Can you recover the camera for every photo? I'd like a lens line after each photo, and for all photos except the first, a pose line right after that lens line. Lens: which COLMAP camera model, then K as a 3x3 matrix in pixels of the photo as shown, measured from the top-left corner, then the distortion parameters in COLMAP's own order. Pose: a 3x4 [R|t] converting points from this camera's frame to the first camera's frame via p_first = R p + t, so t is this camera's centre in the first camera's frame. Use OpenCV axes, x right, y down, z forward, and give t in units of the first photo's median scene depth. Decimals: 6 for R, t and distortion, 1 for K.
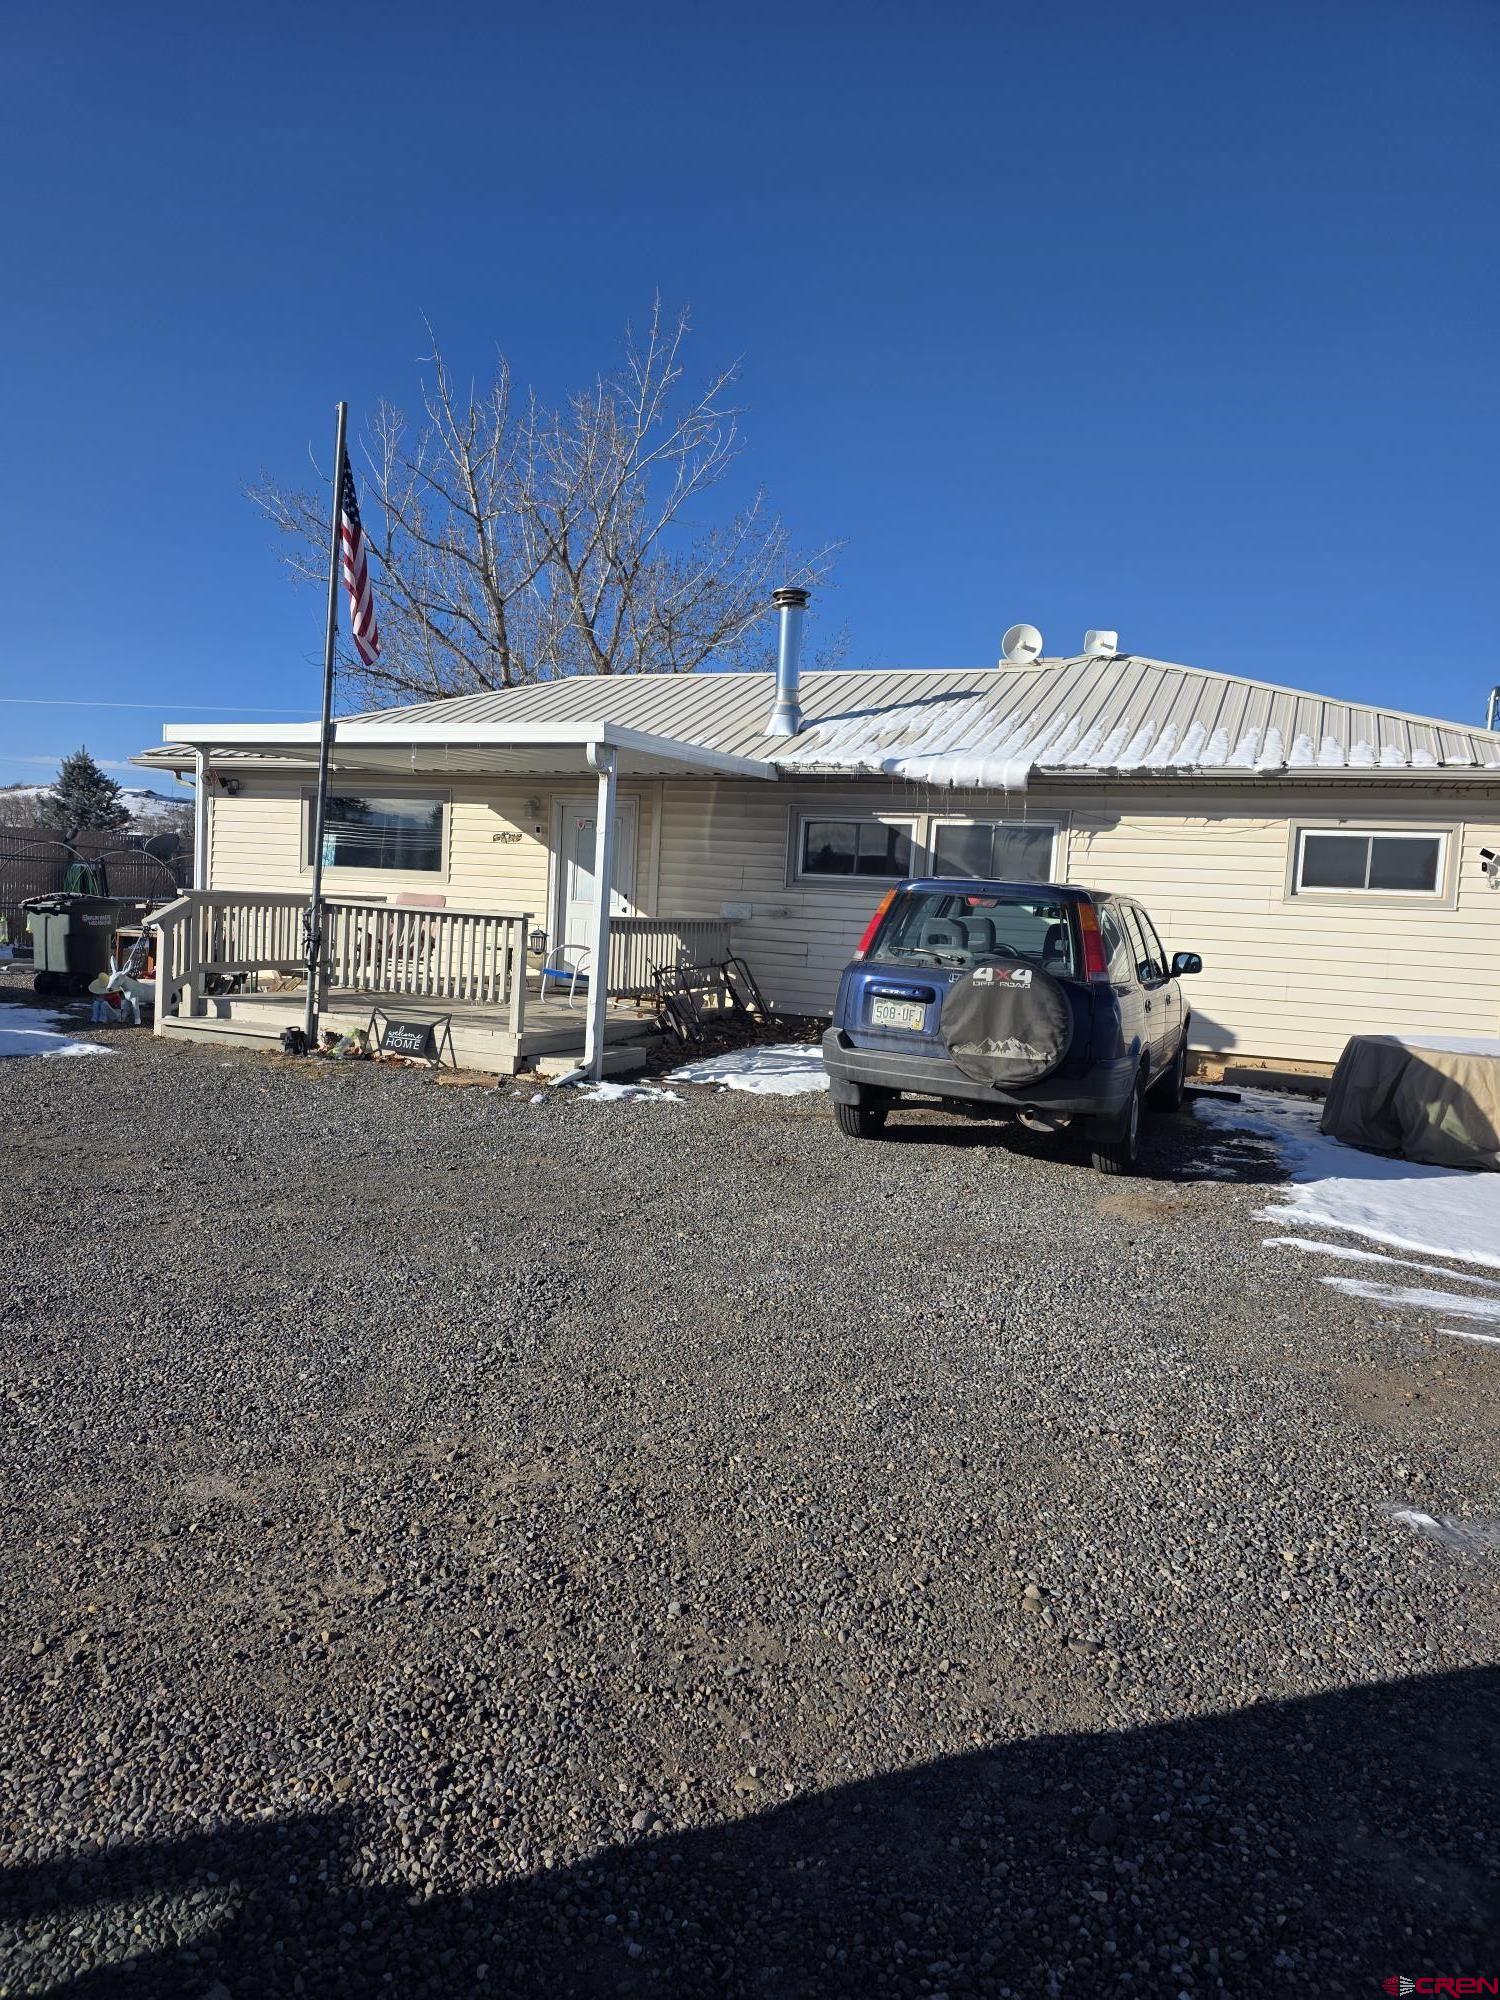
lens RADIAL K [[1366.9, 0, 747.2], [0, 1366.9, 998.3], [0, 0, 1]] dist [0.072056, -0.062337]
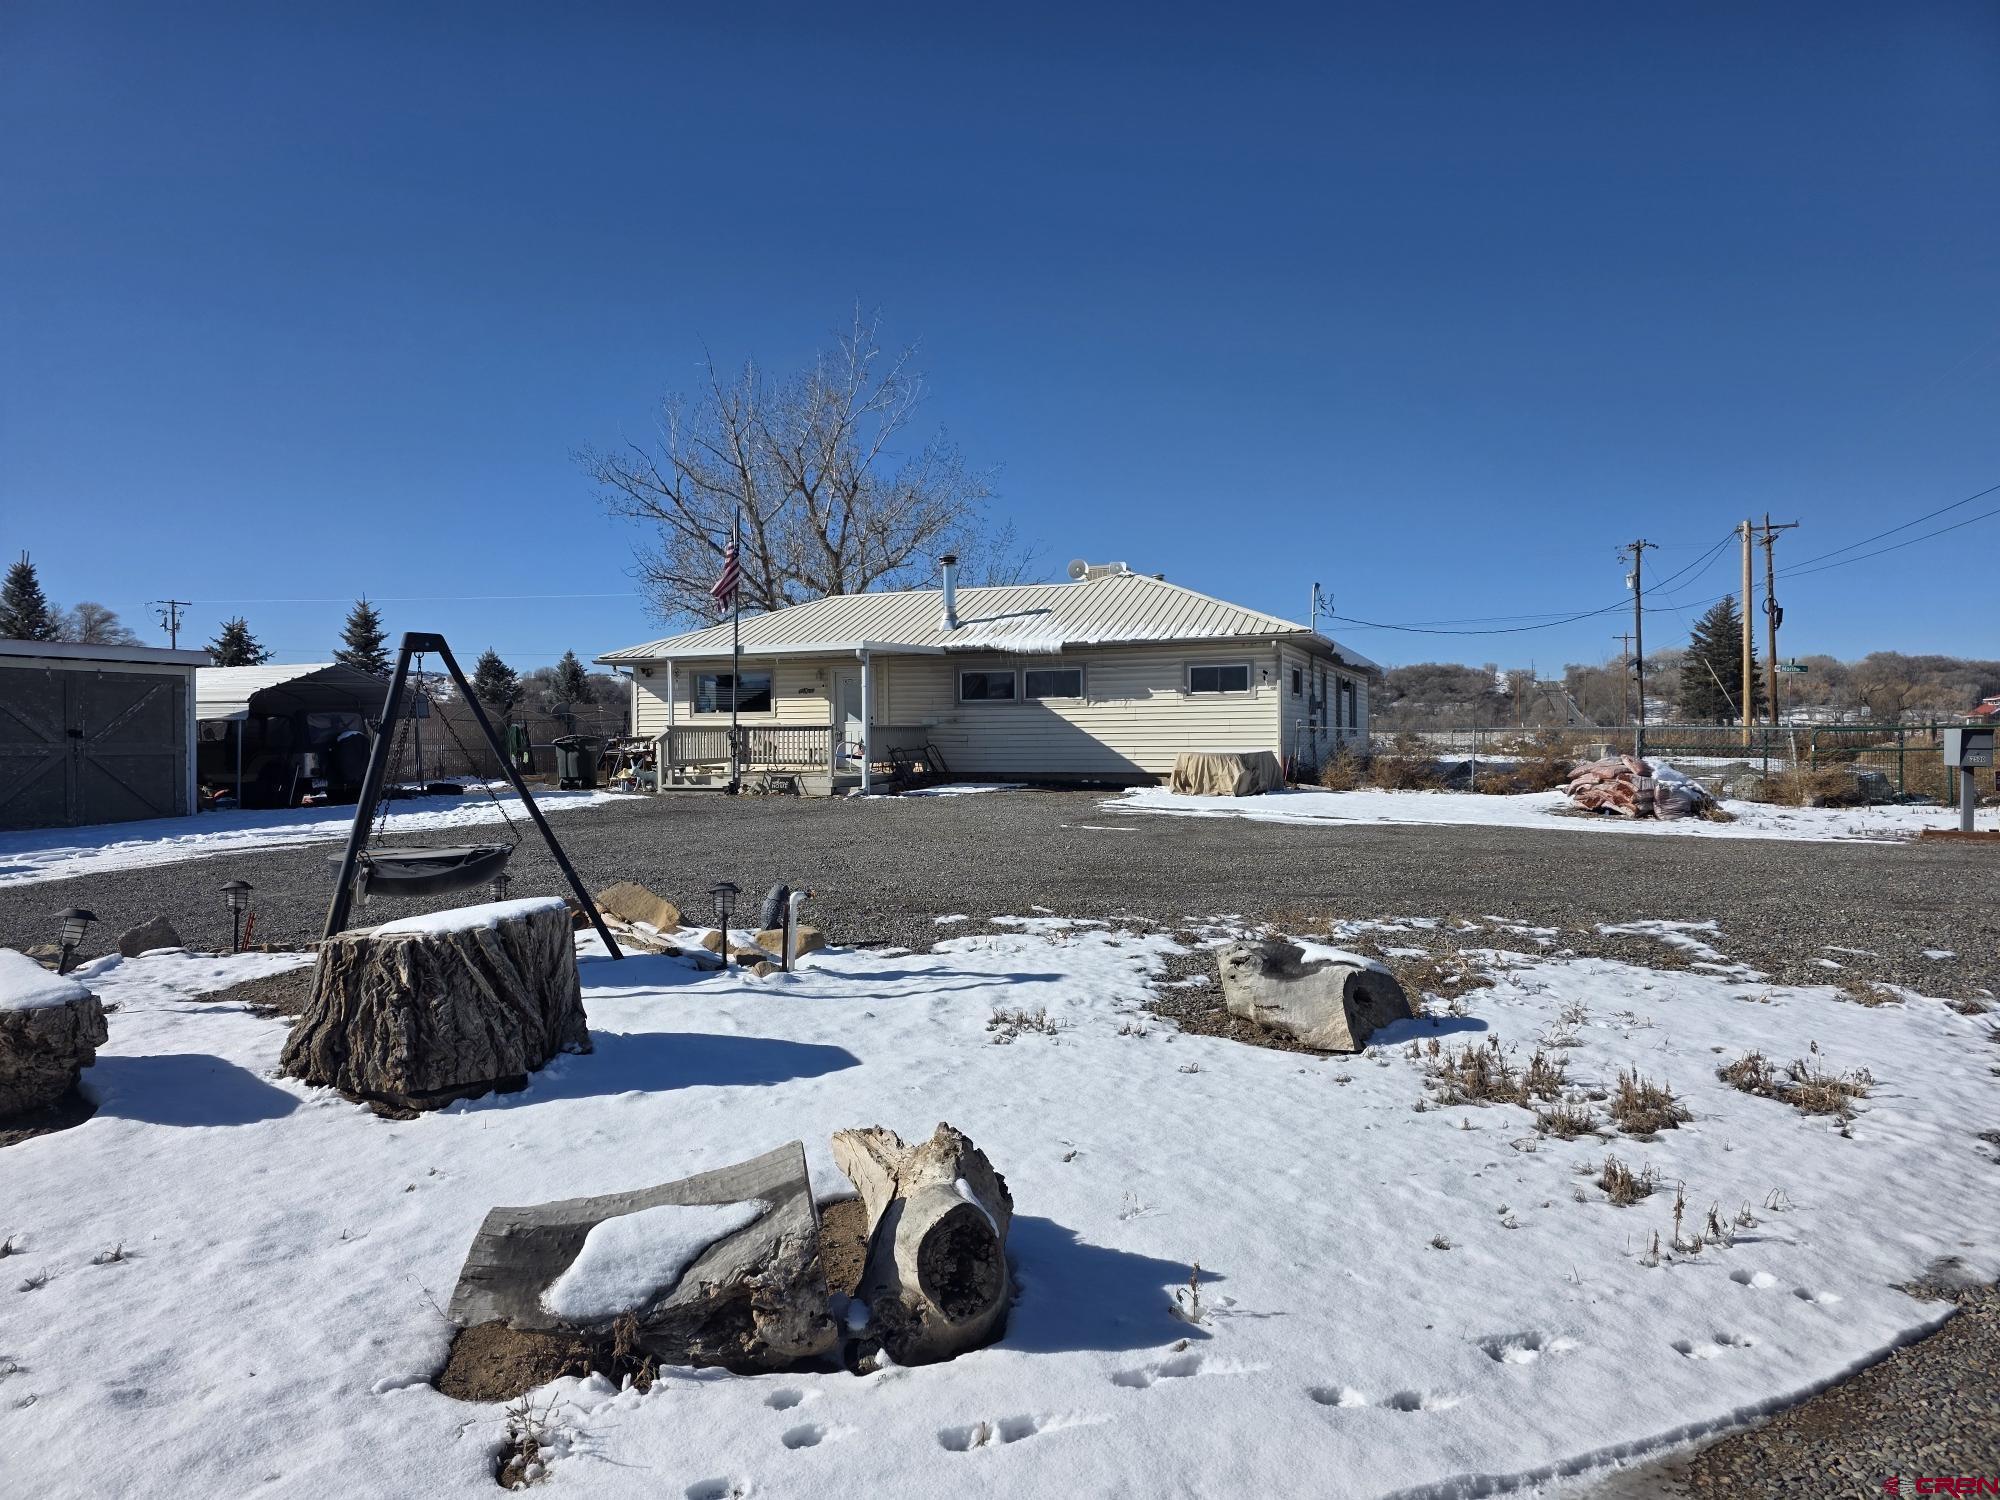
lens RADIAL K [[1366.9, 0, 1000.8], [0, 1366.9, 752.2], [0, 0, 1]] dist [0.072056, -0.062337]
pose [[0.997711, -0.063760, 0.022542, 0.047659], [0.064967, 0.996222, -0.057629, 0.101544], [-0.018782, 0.058961, 0.998084, -0.964633]]
